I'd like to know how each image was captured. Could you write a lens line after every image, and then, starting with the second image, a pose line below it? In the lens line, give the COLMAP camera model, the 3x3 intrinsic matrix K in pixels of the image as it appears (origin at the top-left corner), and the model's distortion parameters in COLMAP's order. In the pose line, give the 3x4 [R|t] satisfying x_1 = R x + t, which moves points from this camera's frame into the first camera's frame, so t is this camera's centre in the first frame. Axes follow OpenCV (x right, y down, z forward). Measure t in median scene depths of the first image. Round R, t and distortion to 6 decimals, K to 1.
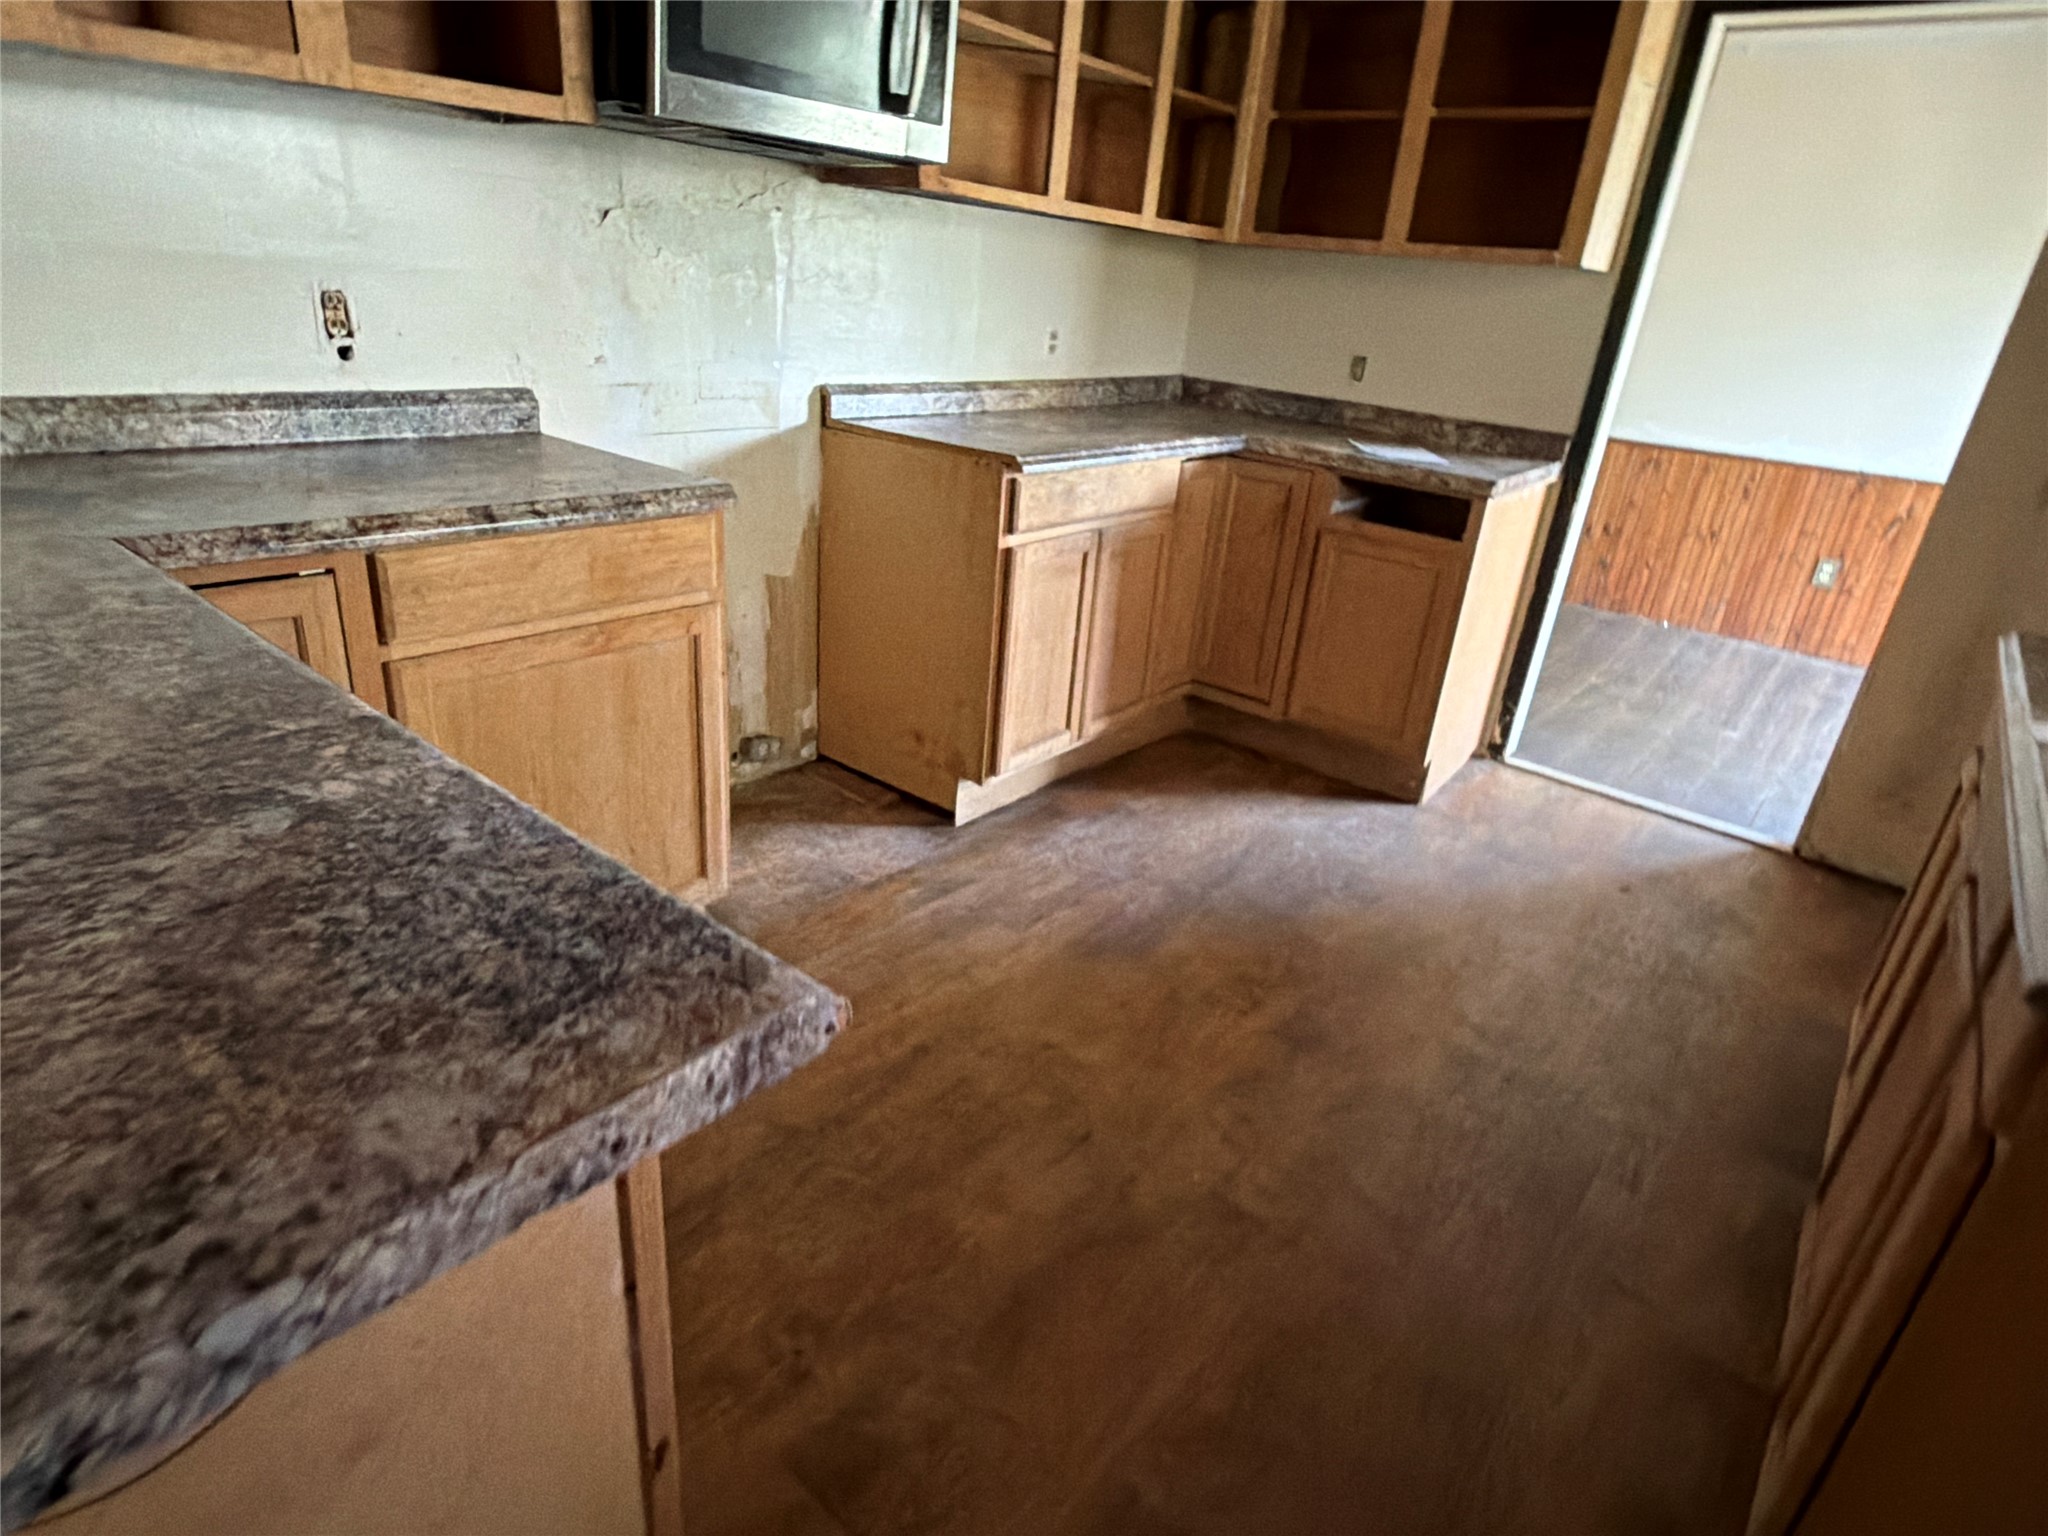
lens RADIAL K [[1123.6, 0, 1022.0], [0, 1123.6, 766.0], [0, 0, 1]] dist [-0.000296, 0.000873]
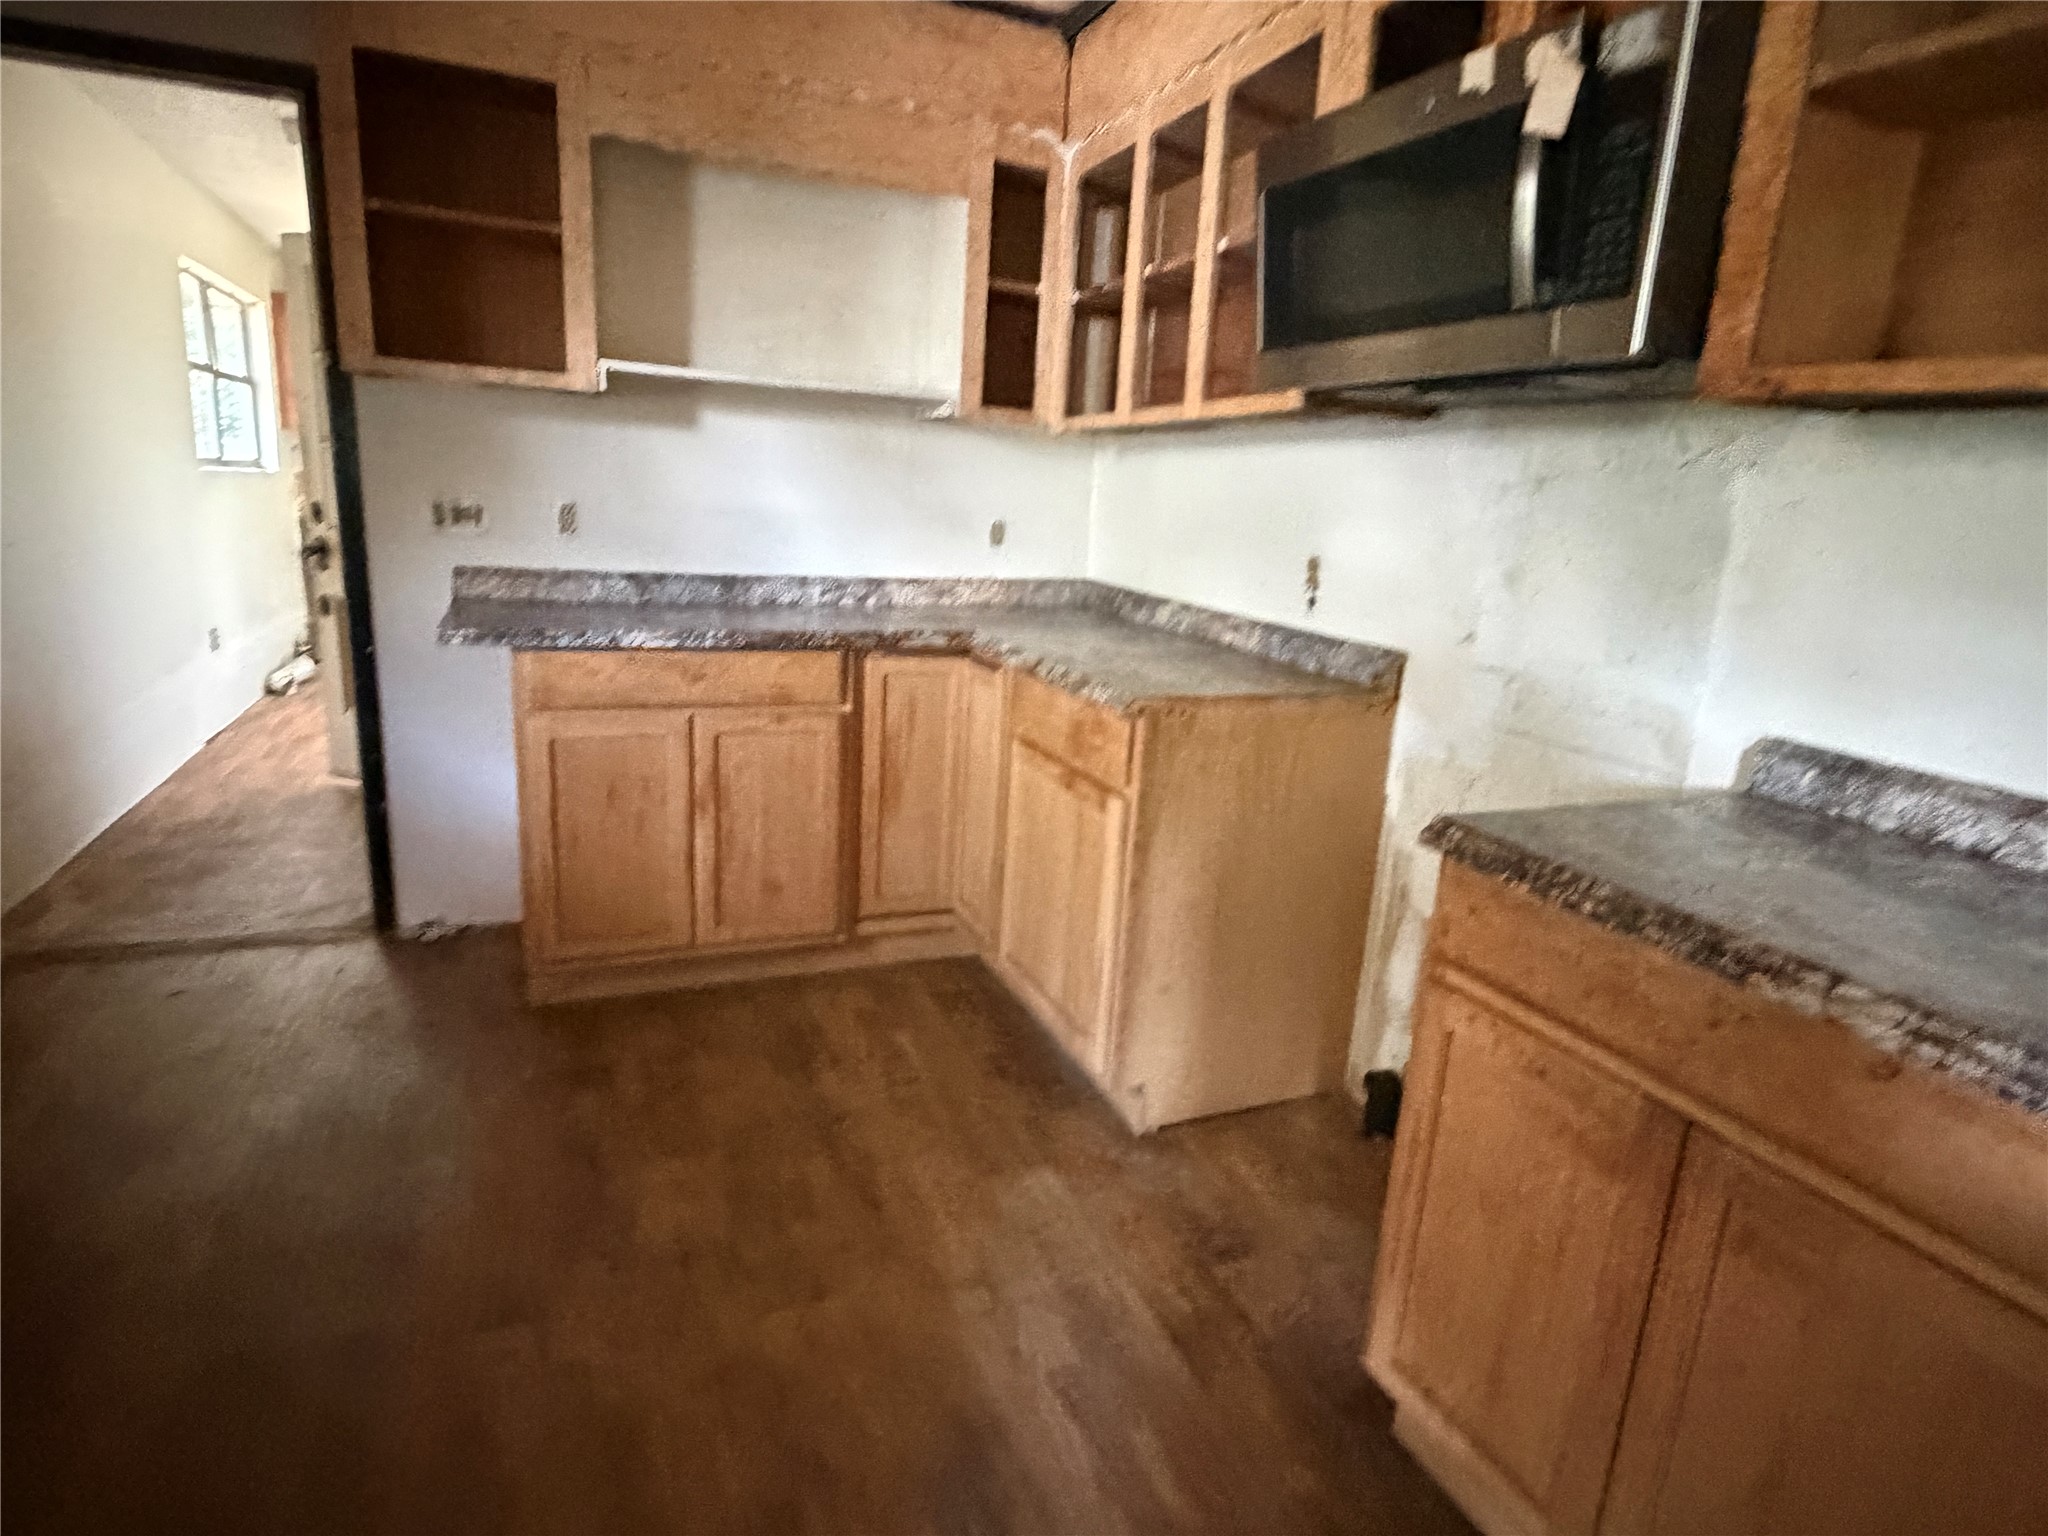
lens RADIAL K [[1123.6, 0, 1024.4], [0, 1123.6, 763.2], [0, 0, 1]] dist [-0.000296, 0.000873]
pose [[-0.468945, 0.109363, -0.876430, 0.712213], [-0.434938, 0.835053, 0.336919, -0.491449], [0.768713, 0.539190, -0.344028, 1.256099]]
